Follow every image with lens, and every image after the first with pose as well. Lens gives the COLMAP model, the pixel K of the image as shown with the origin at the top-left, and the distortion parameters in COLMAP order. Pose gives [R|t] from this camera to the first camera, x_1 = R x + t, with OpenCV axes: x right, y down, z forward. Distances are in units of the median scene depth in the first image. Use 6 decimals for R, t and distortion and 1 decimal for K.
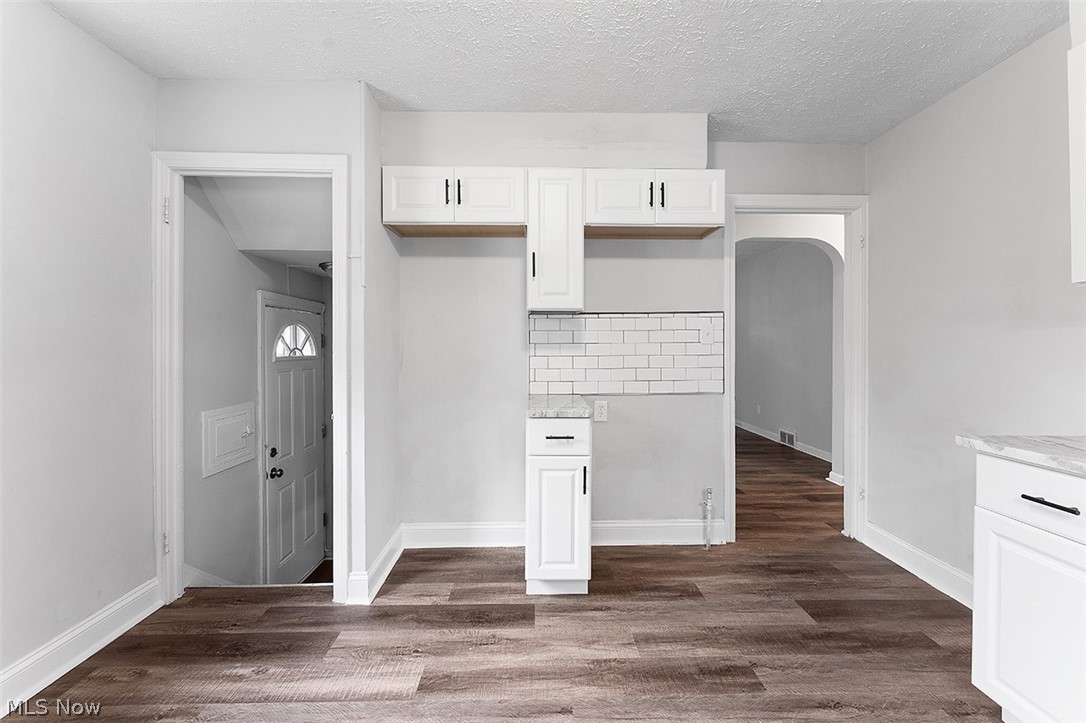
lens RADIAL K [[437.5, 0, 542.8], [0, 437.5, 350.6], [0, 0, 1]] dist [-0.001773, -0.000275]
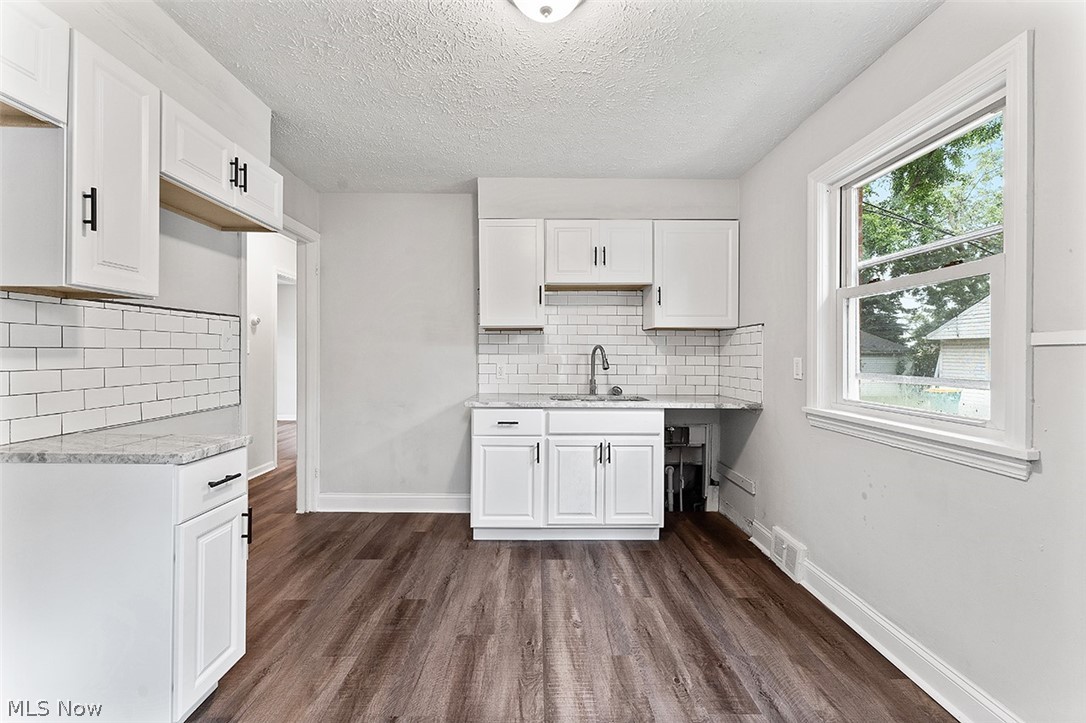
lens RADIAL K [[437.5, 0, 543.8], [0, 437.5, 357.0], [0, 0, 1]] dist [-0.001773, -0.000275]
pose [[-0.008641, -0.004141, 0.999954, -0.679279], [0.002129, 0.999989, 0.004160, -0.005933], [-0.999960, 0.002165, -0.008632, 0.478383]]
